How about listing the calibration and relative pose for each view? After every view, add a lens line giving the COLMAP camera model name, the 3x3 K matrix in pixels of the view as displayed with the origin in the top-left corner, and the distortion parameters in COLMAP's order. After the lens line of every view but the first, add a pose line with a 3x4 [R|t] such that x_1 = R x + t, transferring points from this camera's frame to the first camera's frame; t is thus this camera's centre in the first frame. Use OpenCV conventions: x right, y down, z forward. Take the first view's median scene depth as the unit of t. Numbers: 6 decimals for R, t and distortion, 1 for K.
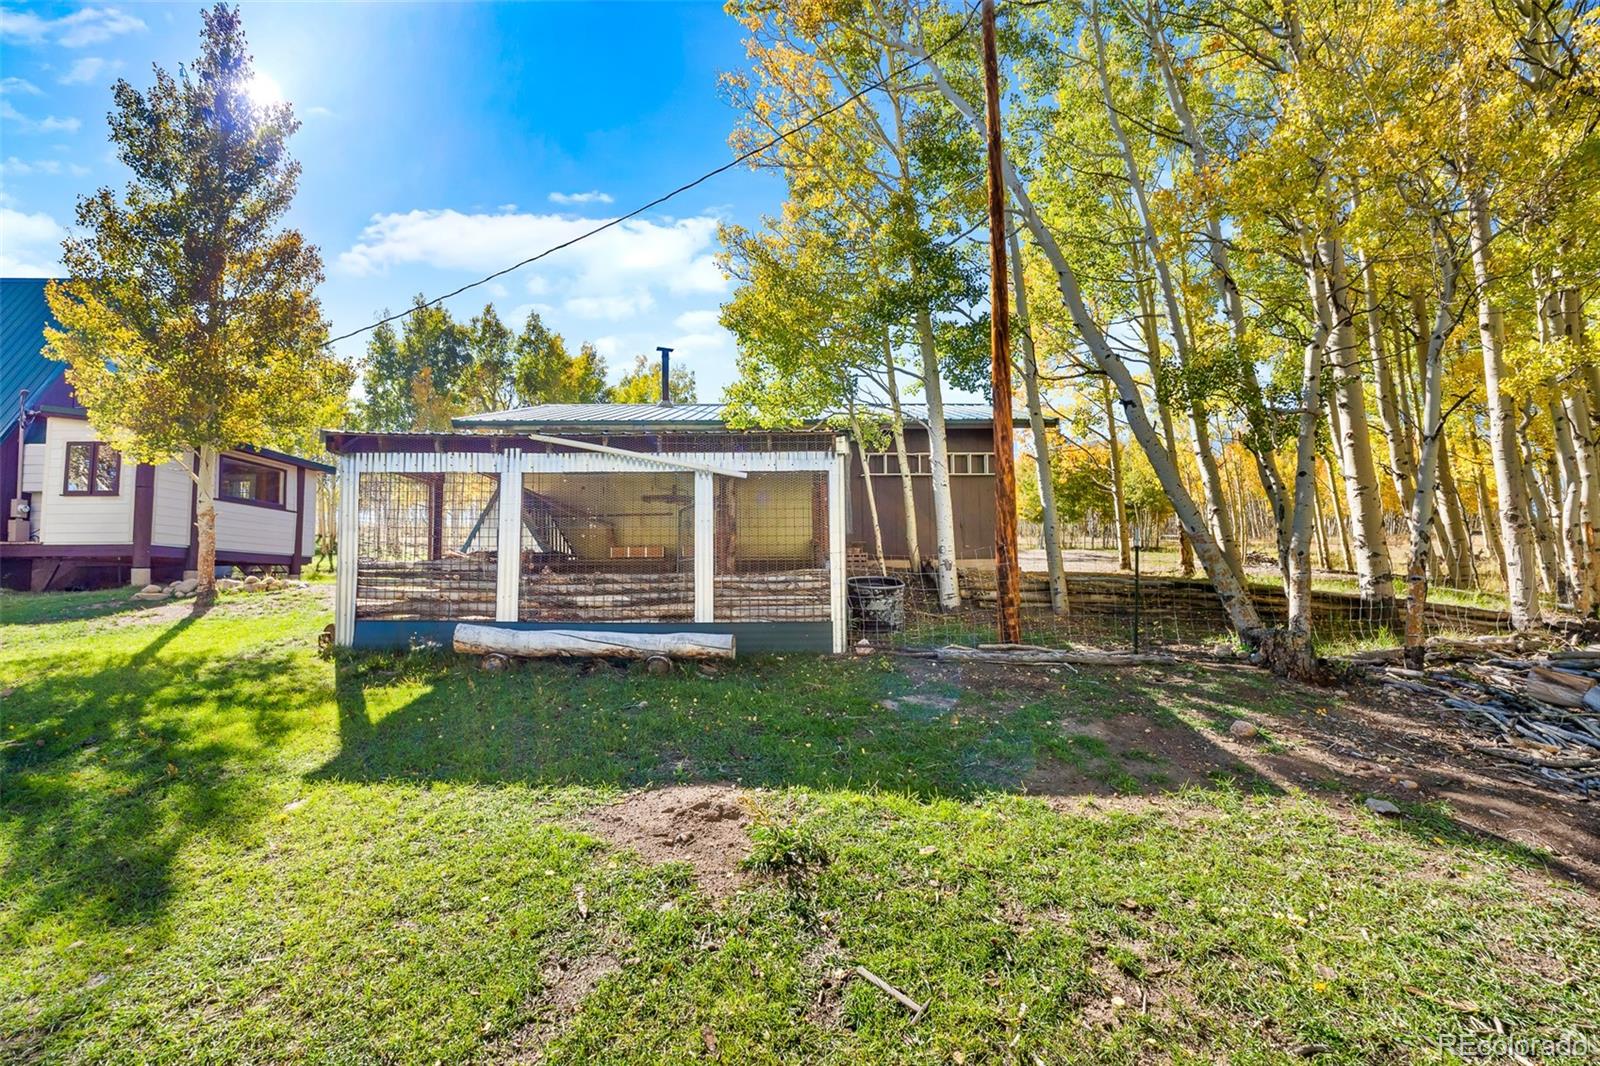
lens RADIAL K [[683.0, 0, 796.8], [0, 683.0, 544.3], [0, 0, 1]] dist [-0.000625, -0.000137]
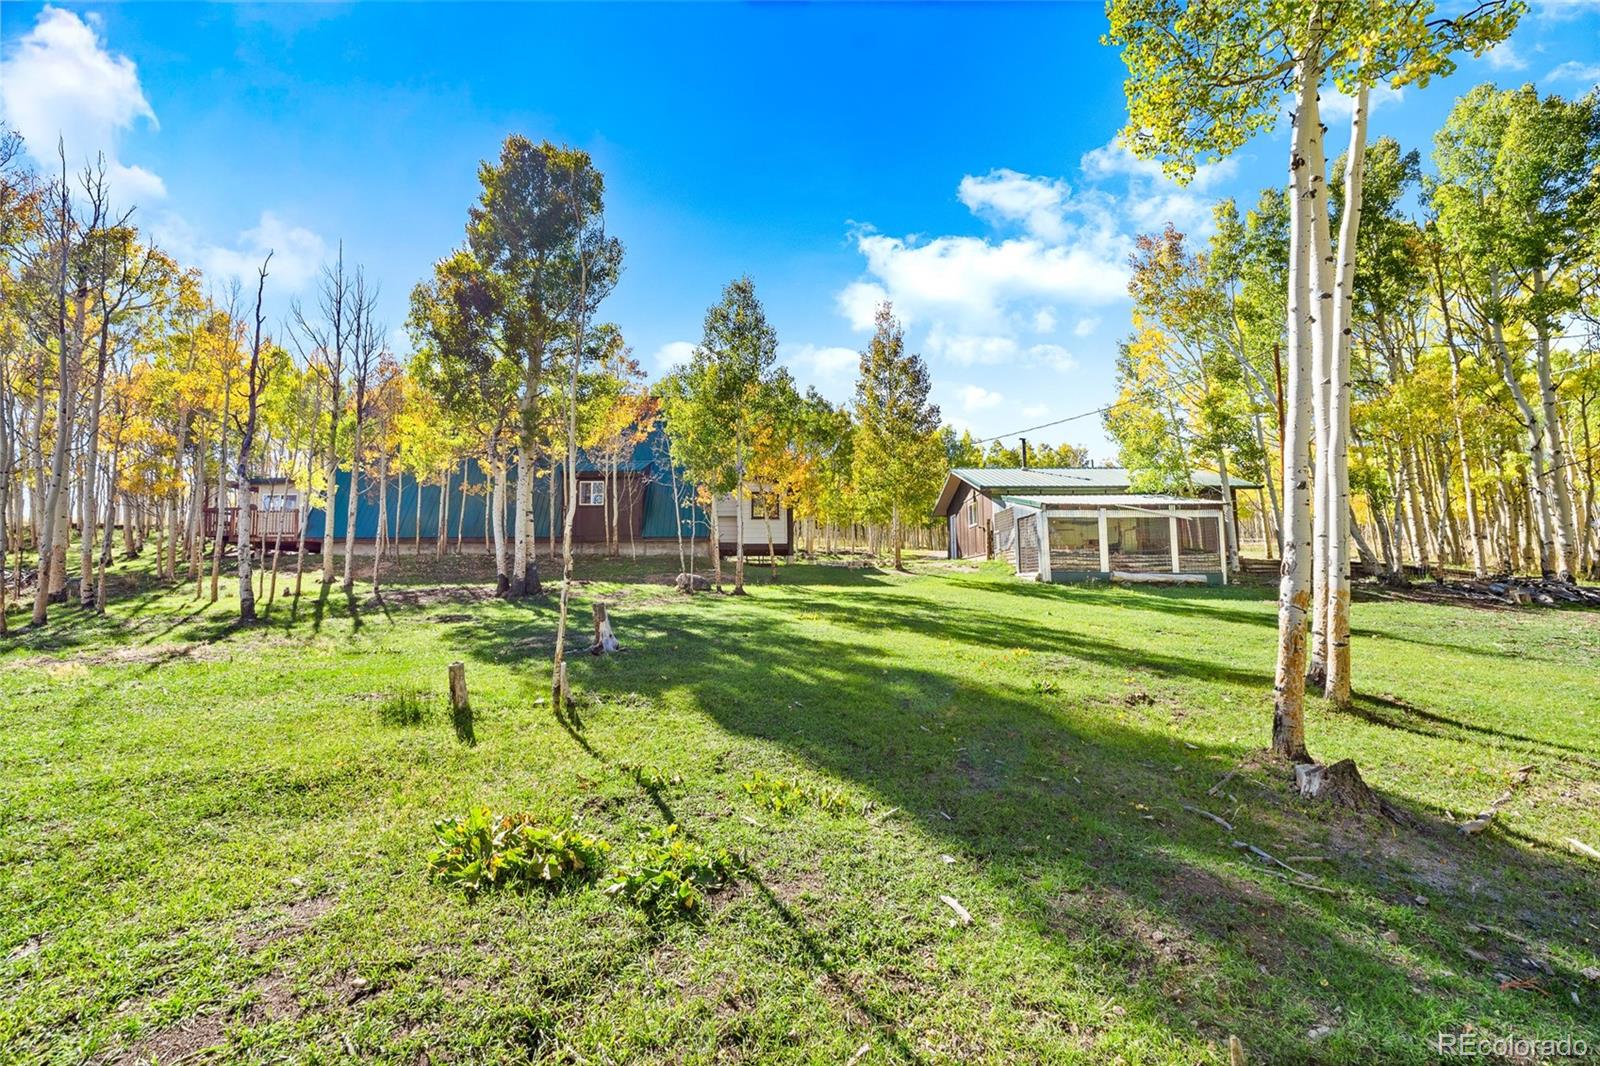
lens RADIAL K [[677.8, 0, 800.0], [0, 677.8, 533.0], [0, 0, 1]] dist [0.000630, 0.000041]
pose [[0.999958, 0.003590, -0.008452, -1.389582], [-0.003781, 0.999733, -0.022801, 0.020776], [0.008368, 0.022832, 0.999704, -1.482818]]
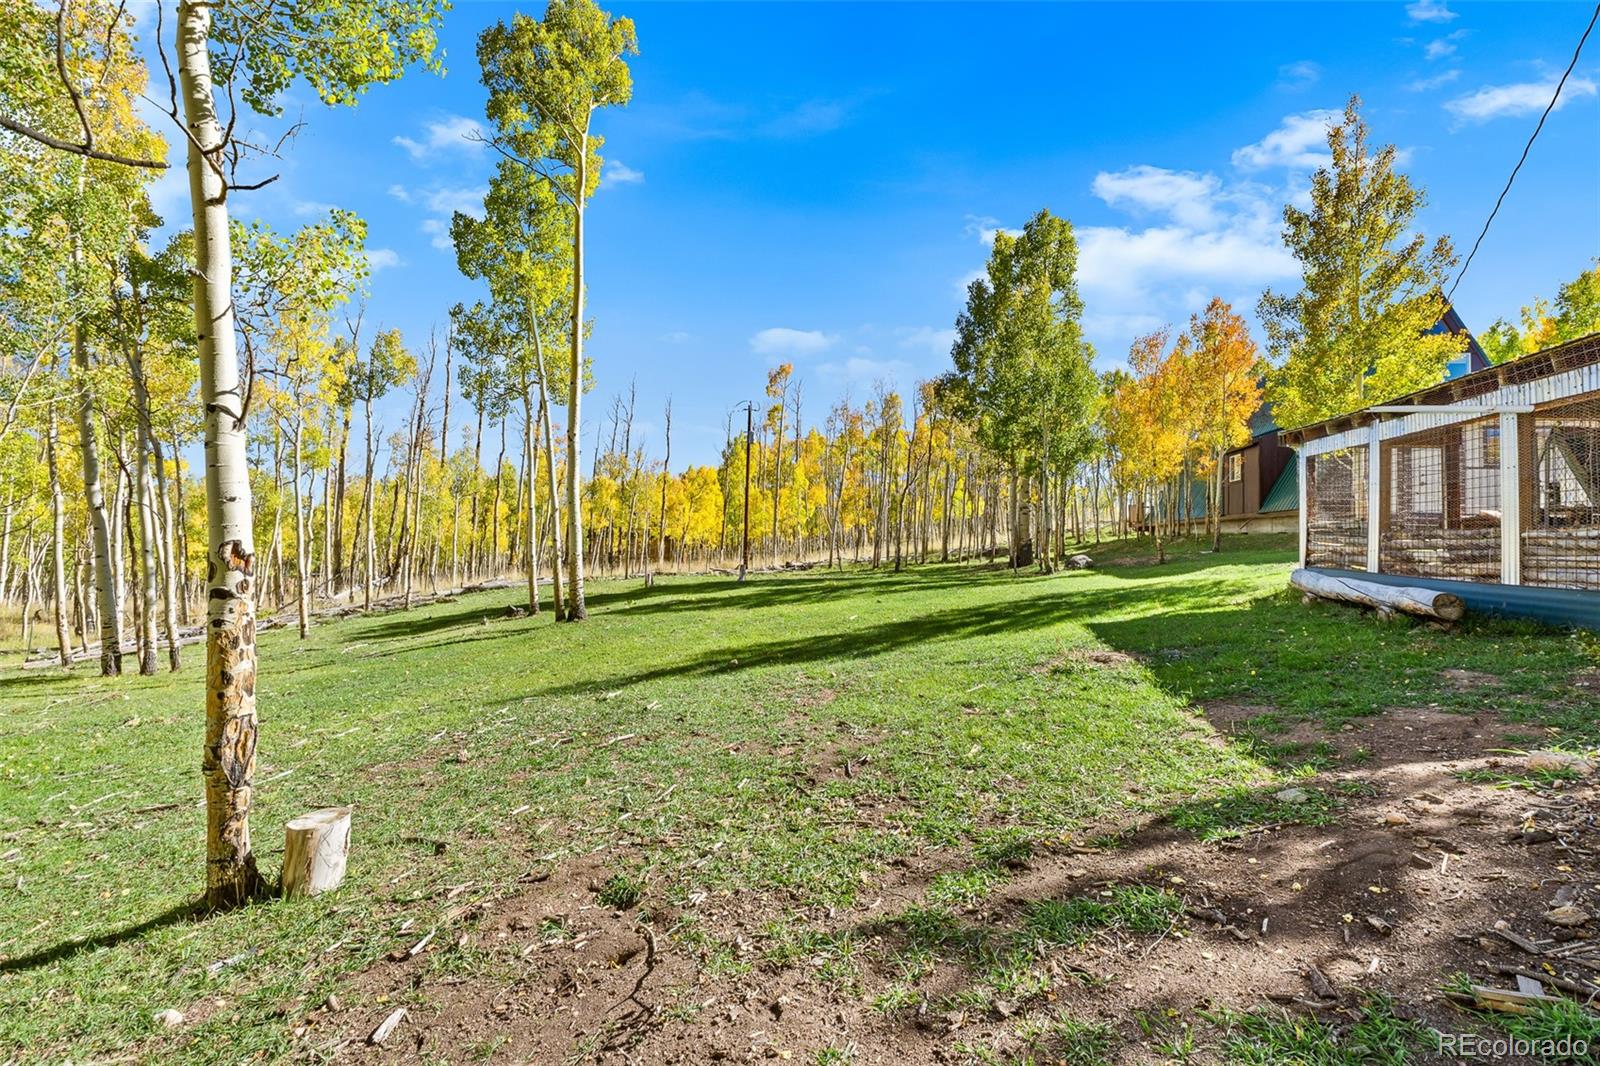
lens RADIAL K [[683.0, 0, 796.8], [0, 683.0, 544.3], [0, 0, 1]] dist [-0.000625, -0.000137]
pose [[-0.207124, 0.008569, -0.978277, 0.775365], [0.036689, 0.999326, 0.000986, 0.025355], [0.977627, -0.035688, -0.207299, 0.257236]]
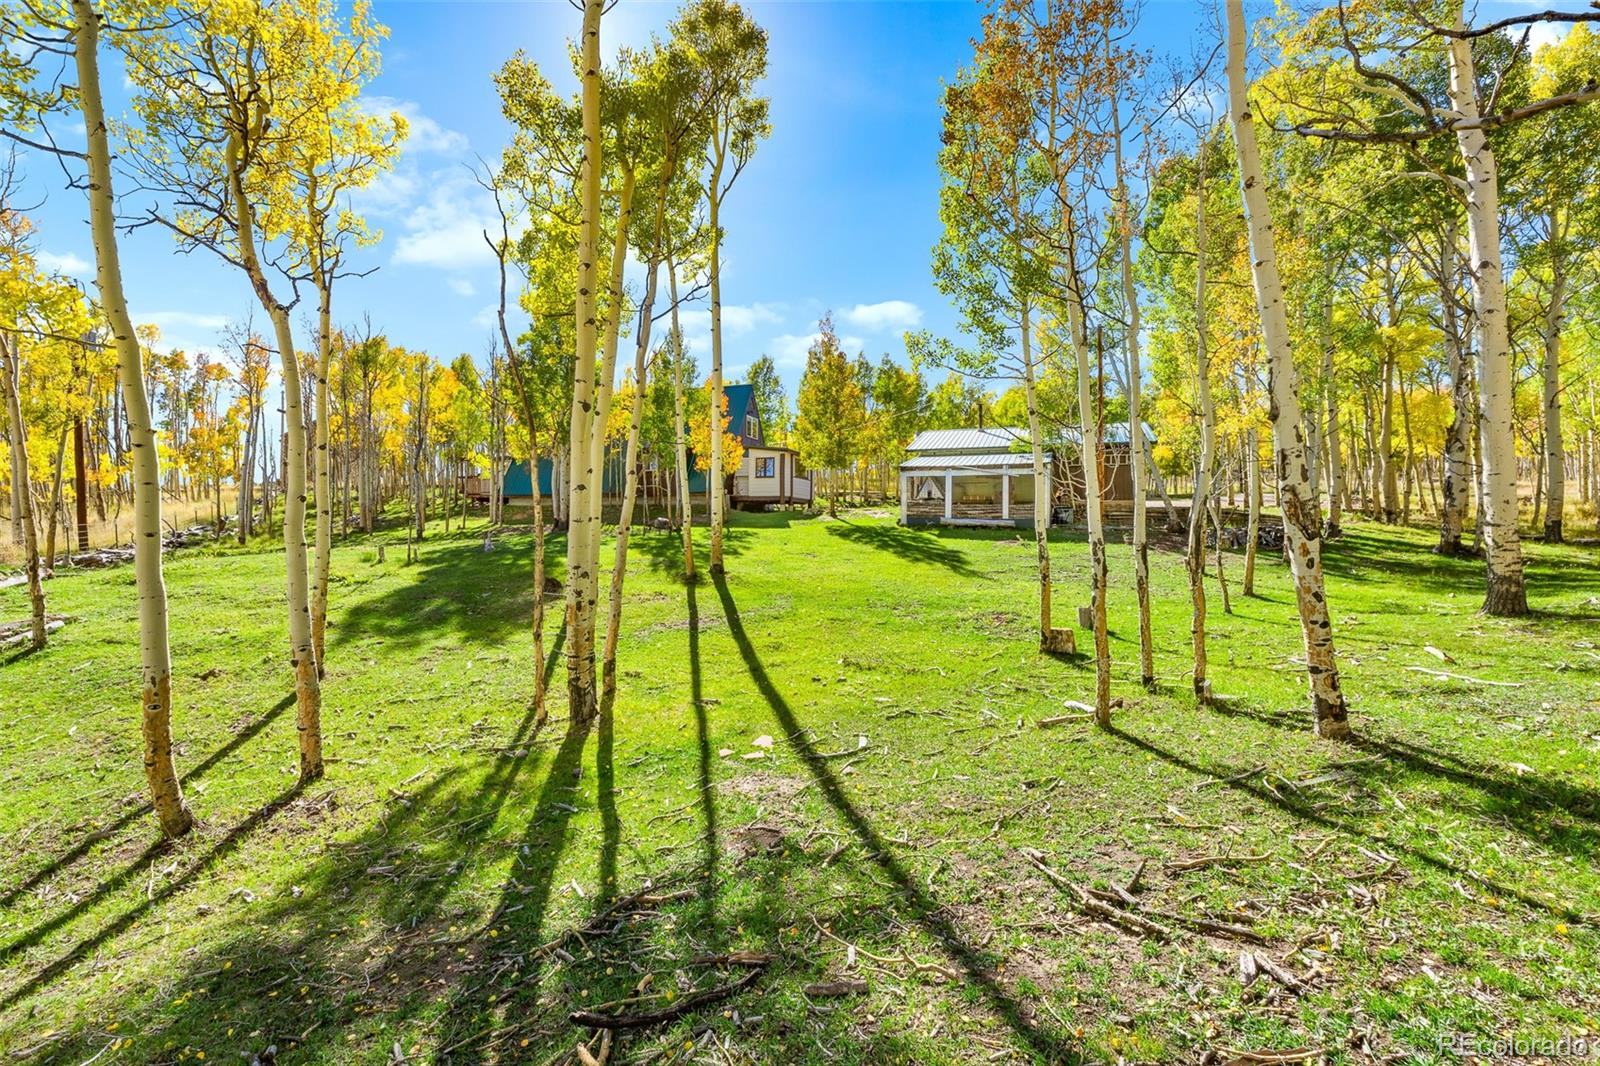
lens RADIAL K [[677.8, 0, 800.0], [0, 677.8, 533.0], [0, 0, 1]] dist [0.000630, 0.000041]
pose [[0.926431, 0.015071, -0.376162, 0.165078], [0.010171, 0.997832, 0.065027, -0.039543], [0.376326, -0.064069, 0.924269, -2.193879]]
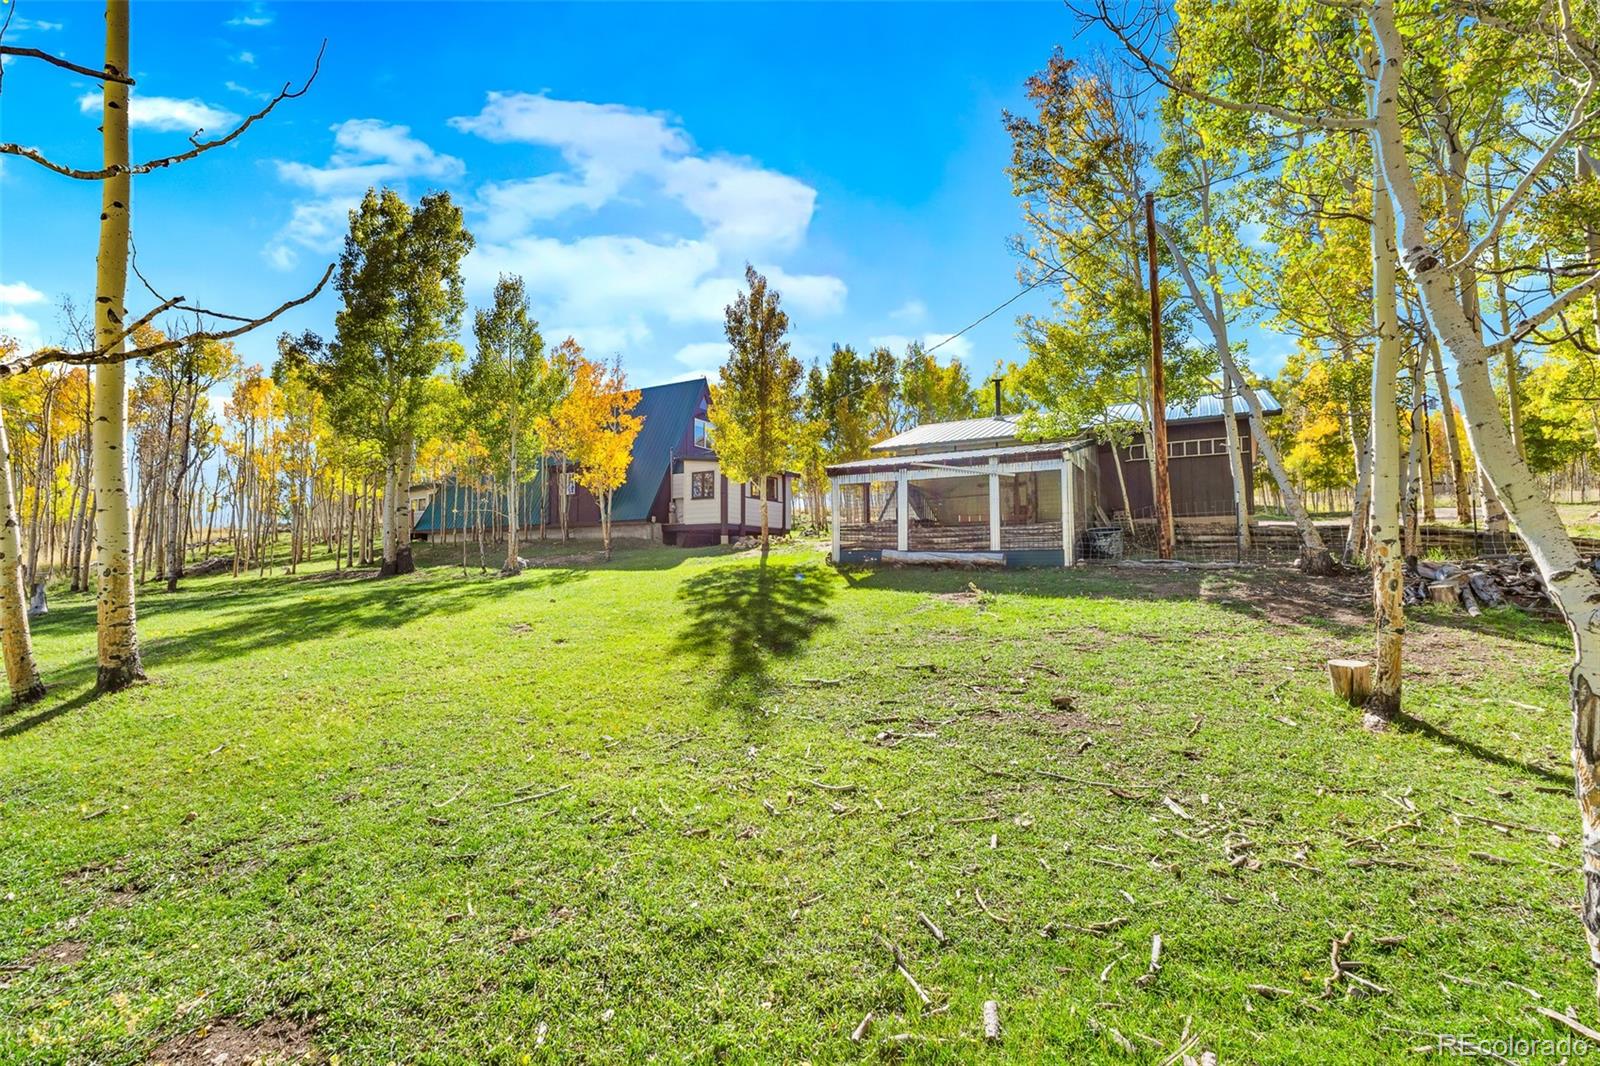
lens RADIAL K [[696.5, 0, 800.0], [0, 696.5, 533.0], [0, 0, 1]] dist [-0.004267, -0.000254]
pose [[0.856536, -0.020802, -0.515668, 0.363337], [0.030315, 0.999490, 0.010034, 0.022821], [0.515197, -0.024227, 0.856729, -0.881034]]
